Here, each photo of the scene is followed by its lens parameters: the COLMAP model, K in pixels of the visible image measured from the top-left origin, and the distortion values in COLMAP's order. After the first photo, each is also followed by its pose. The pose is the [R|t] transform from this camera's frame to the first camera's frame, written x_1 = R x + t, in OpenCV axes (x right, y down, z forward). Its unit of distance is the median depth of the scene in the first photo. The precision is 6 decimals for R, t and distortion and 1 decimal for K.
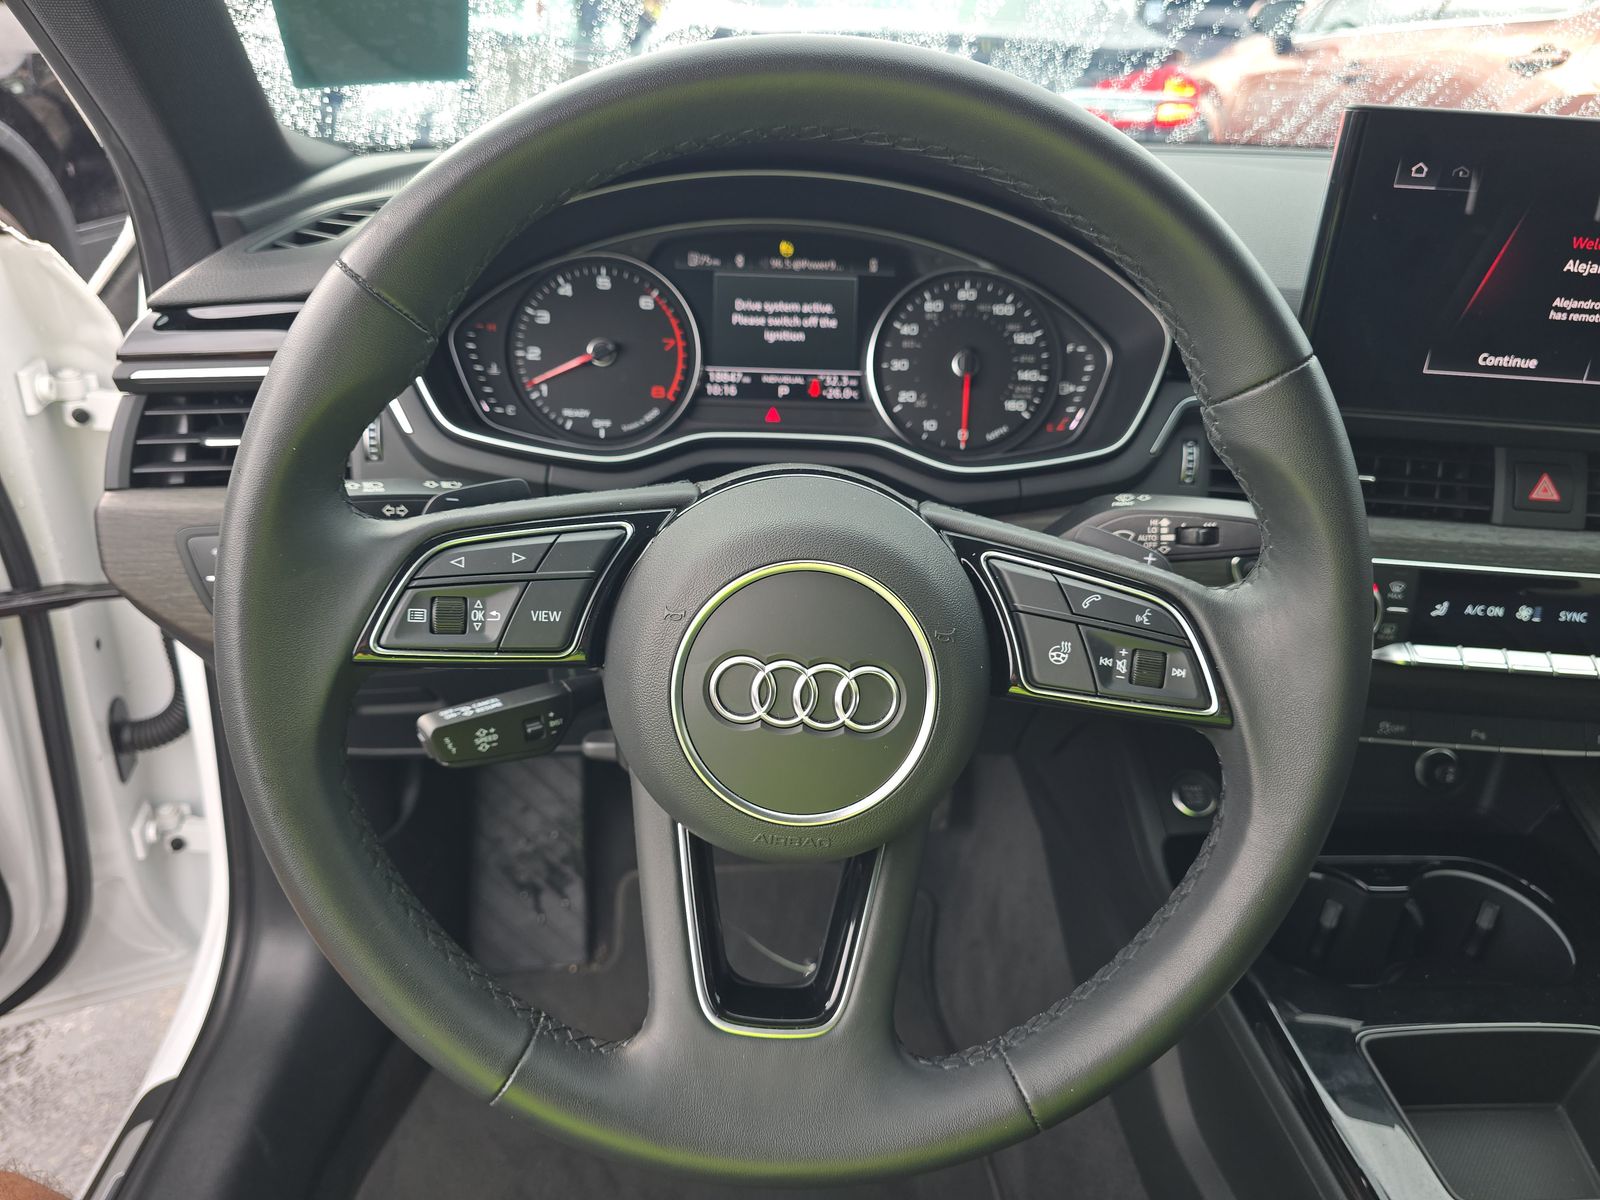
lens RADIAL K [[1065.0, 0, 800.1], [0, 1065.0, 611.6], [0, 0, 1]] dist [0.053648, -0.044385]
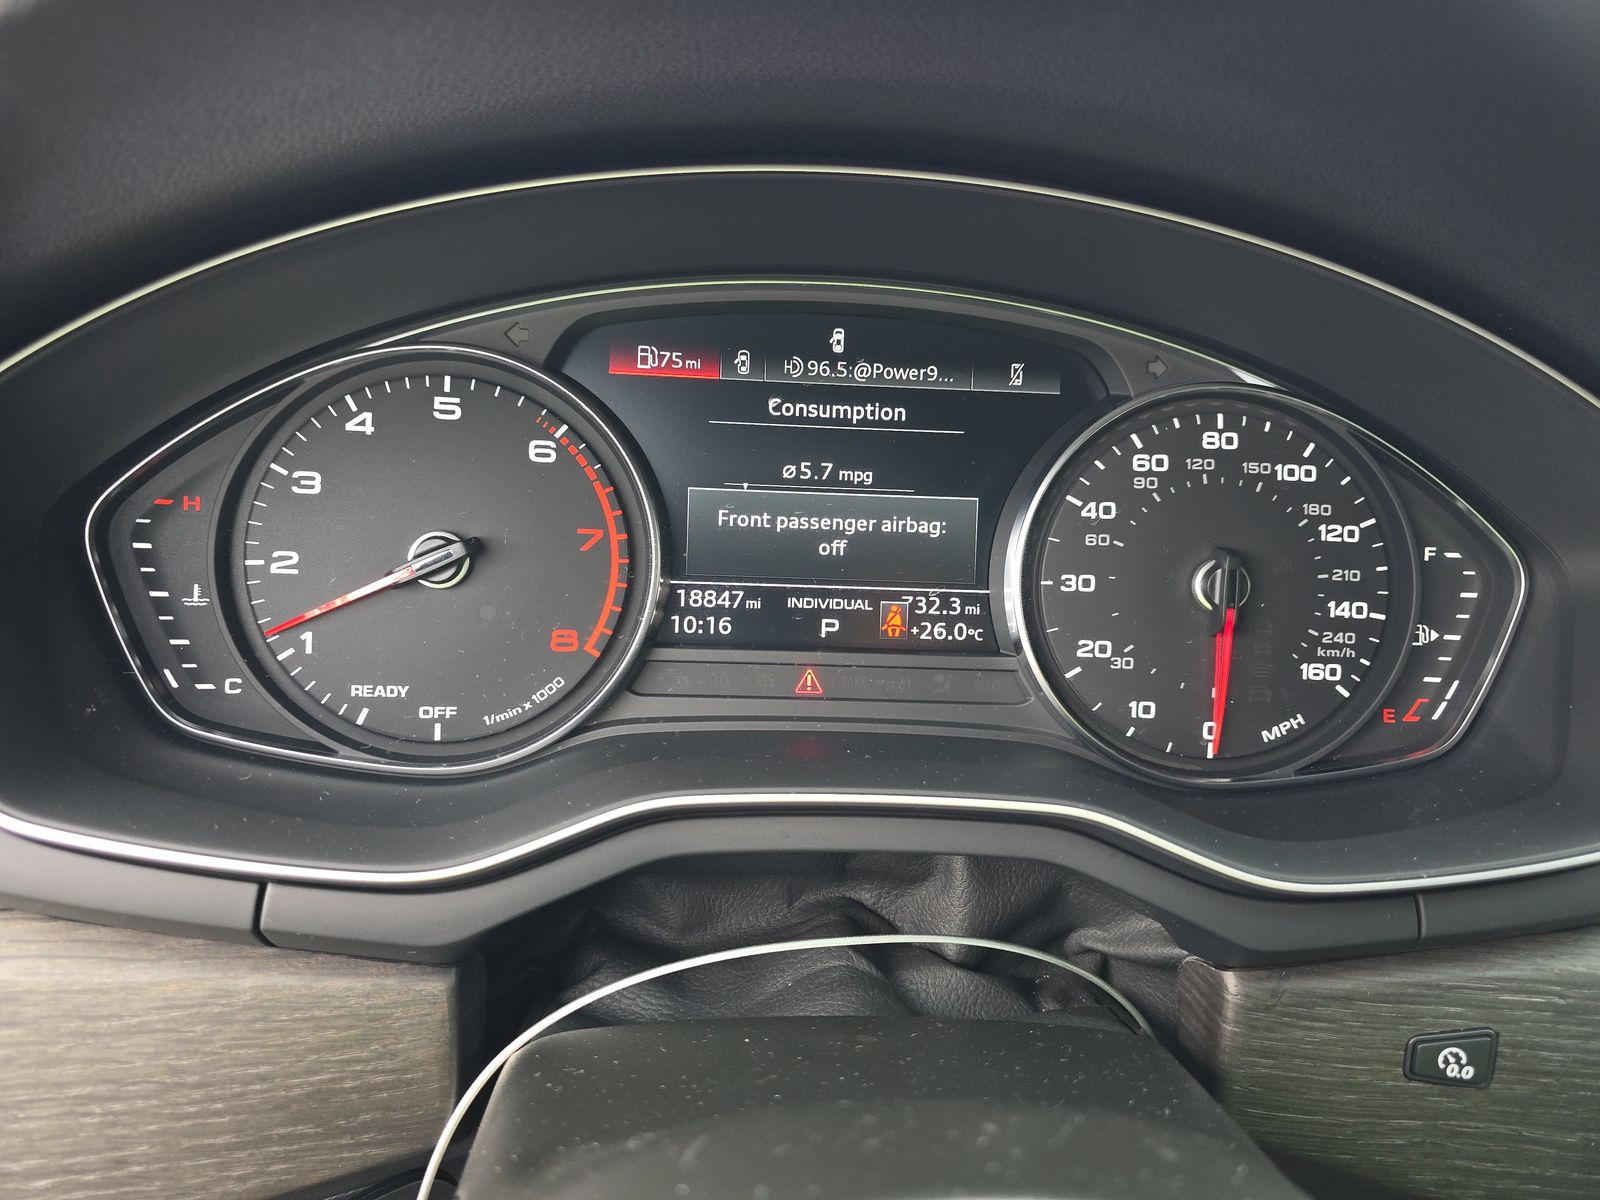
lens RADIAL K [[1058.7, 0, 799.0], [0, 1058.7, 633.0], [0, 0, 1]] dist [-0.003755, -0.001994]
pose [[0.999769, 0.008845, 0.019611, -0.040119], [-0.007835, 0.998668, -0.050999, -0.184509], [-0.020036, 0.050834, 0.998506, 0.536392]]
